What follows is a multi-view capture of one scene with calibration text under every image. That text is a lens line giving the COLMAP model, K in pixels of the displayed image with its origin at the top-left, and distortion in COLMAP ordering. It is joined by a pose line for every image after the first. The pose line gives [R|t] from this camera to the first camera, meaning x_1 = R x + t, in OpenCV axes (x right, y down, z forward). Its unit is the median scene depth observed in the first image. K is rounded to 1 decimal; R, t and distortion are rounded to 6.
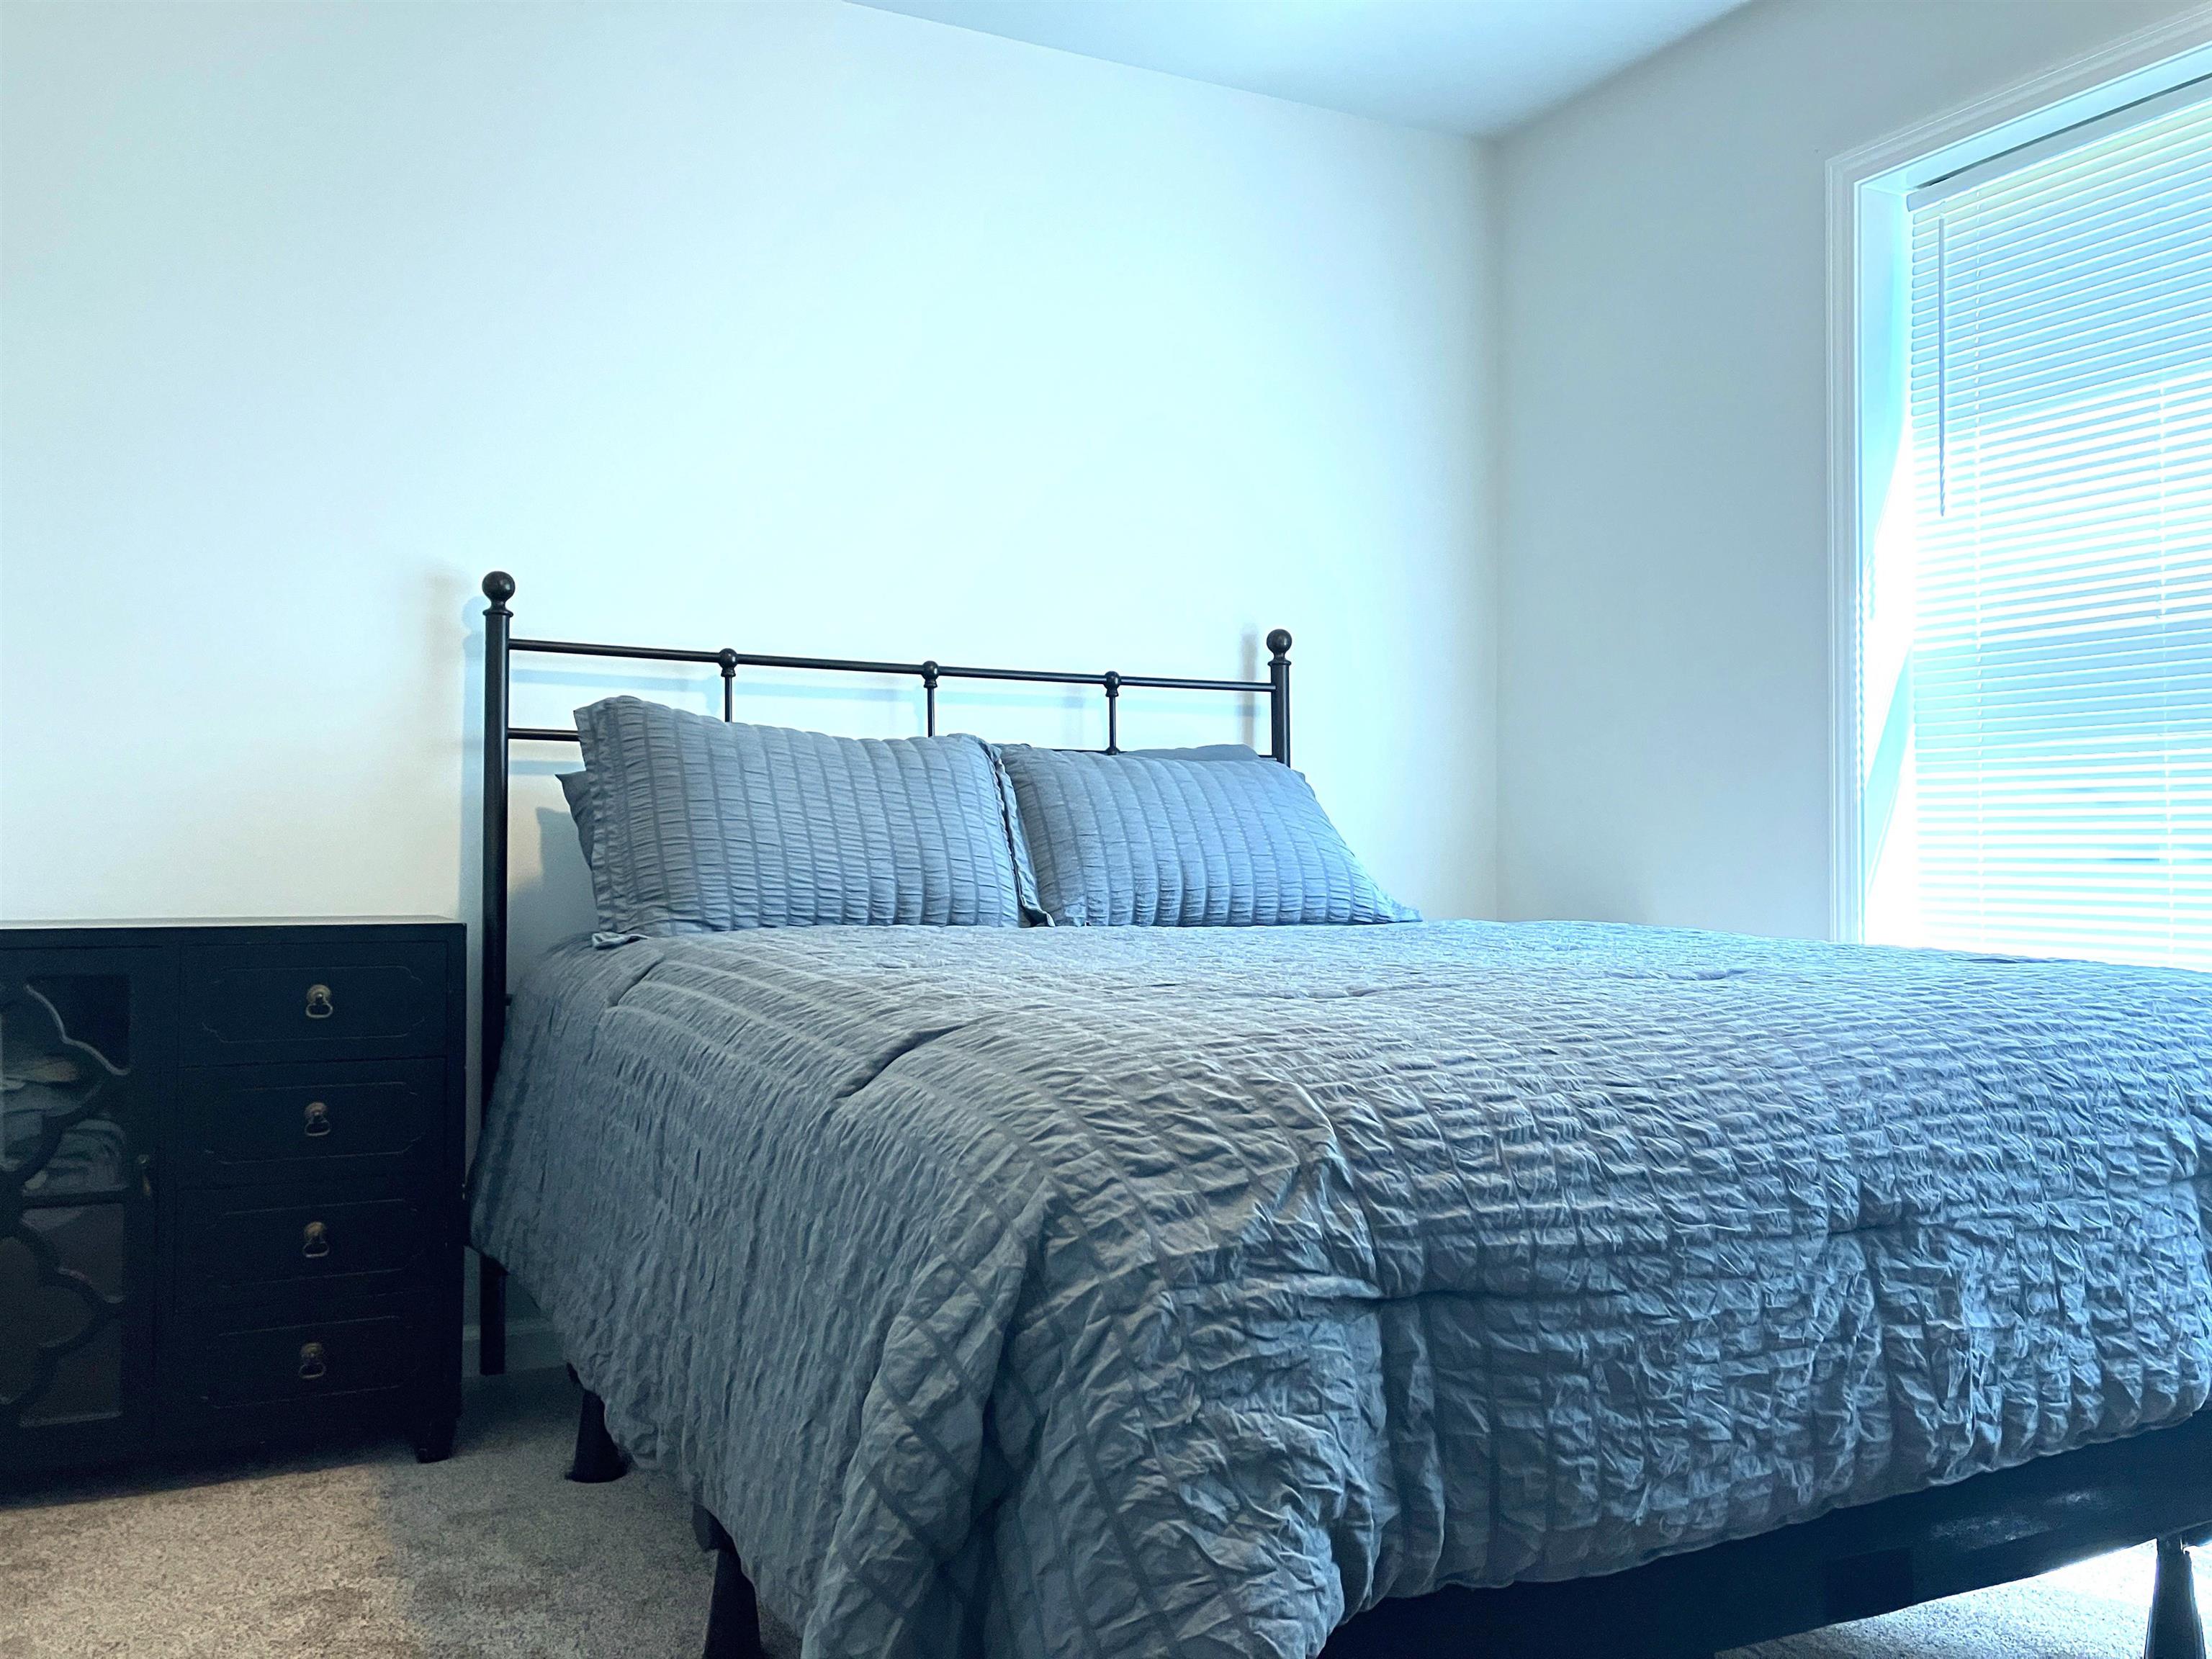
lens RADIAL K [[1767.1, 0, 1106.0], [0, 1767.1, 829.5], [0, 0, 1]] dist [0.049413, -0.000385]
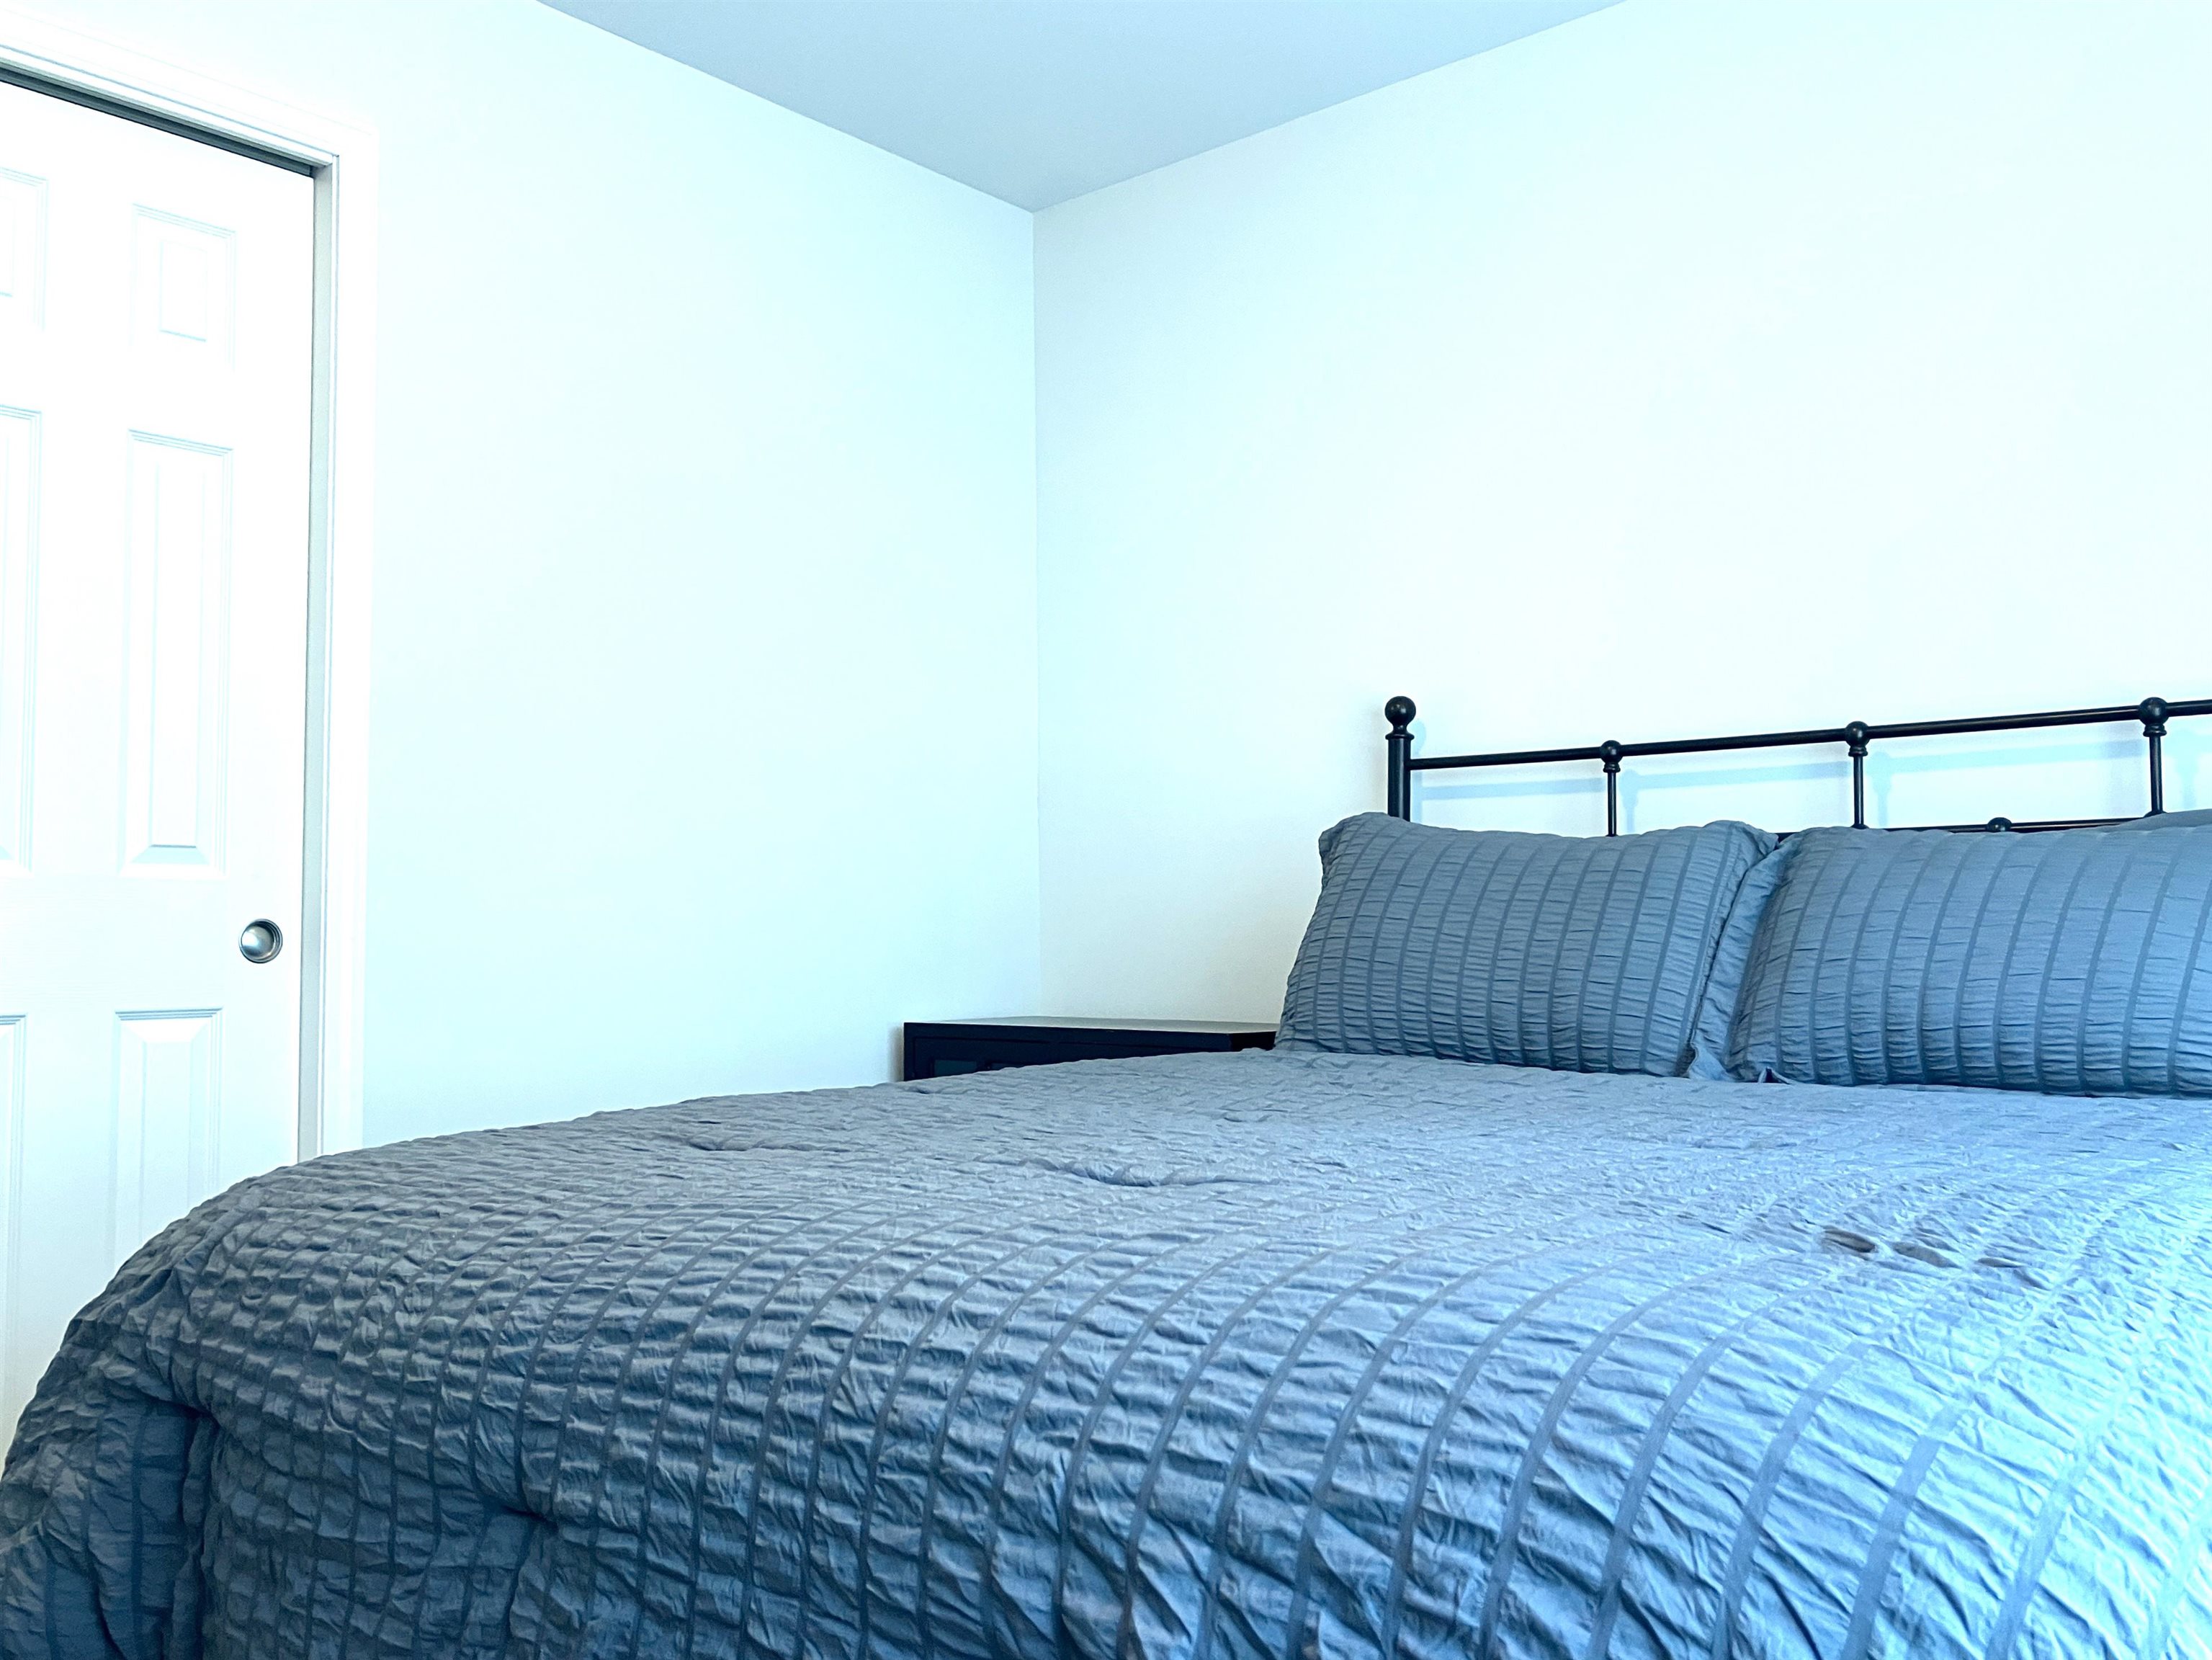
lens RADIAL K [[1845.1, 0, 1106.0], [0, 1845.1, 830.0], [0, 0, 1]] dist [-0.098804, -0.001357]
pose [[0.352668, -0.058837, -0.933897, 0.604927], [0.011730, 0.998221, -0.058460, -0.006055], [0.935675, 0.009662, 0.352731, 0.467697]]
